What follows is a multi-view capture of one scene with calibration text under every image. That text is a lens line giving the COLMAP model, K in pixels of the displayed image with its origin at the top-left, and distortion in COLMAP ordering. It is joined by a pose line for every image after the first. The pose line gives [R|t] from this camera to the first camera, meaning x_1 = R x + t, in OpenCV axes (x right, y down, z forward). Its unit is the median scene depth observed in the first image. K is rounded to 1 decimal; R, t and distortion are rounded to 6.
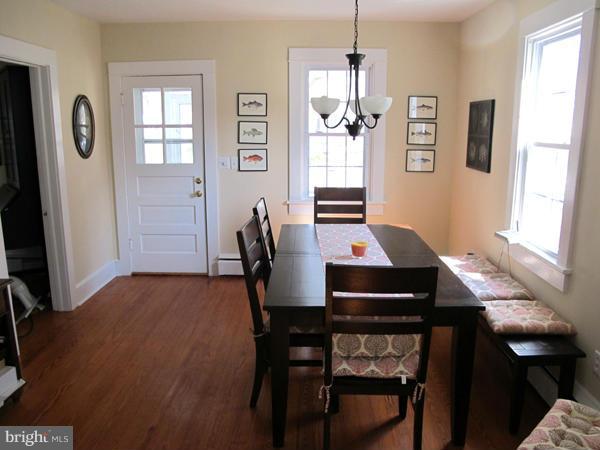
lens RADIAL K [[504.5, 0, 299.5], [0, 504.5, 235.3], [0, 0, 1]] dist [-0.152762, 0.125642]
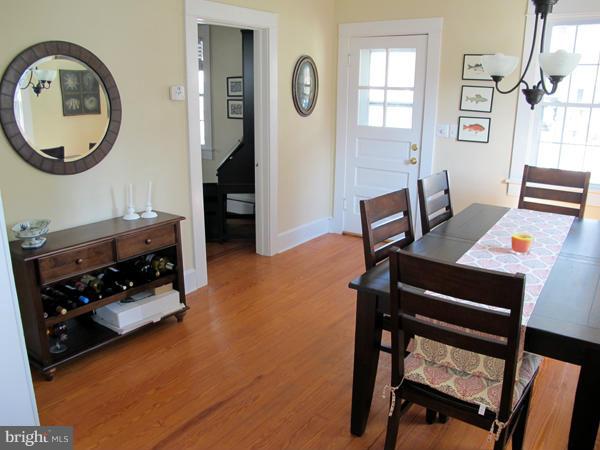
lens RADIAL K [[504.5, 0, 299.5], [0, 504.5, 235.3], [0, 0, 1]] dist [-0.152762, 0.125642]
pose [[0.830105, 0.164088, -0.532918, 0.158110], [-0.128863, 0.986303, 0.102962, -0.013703], [0.542513, -0.016796, 0.839879, 0.084527]]
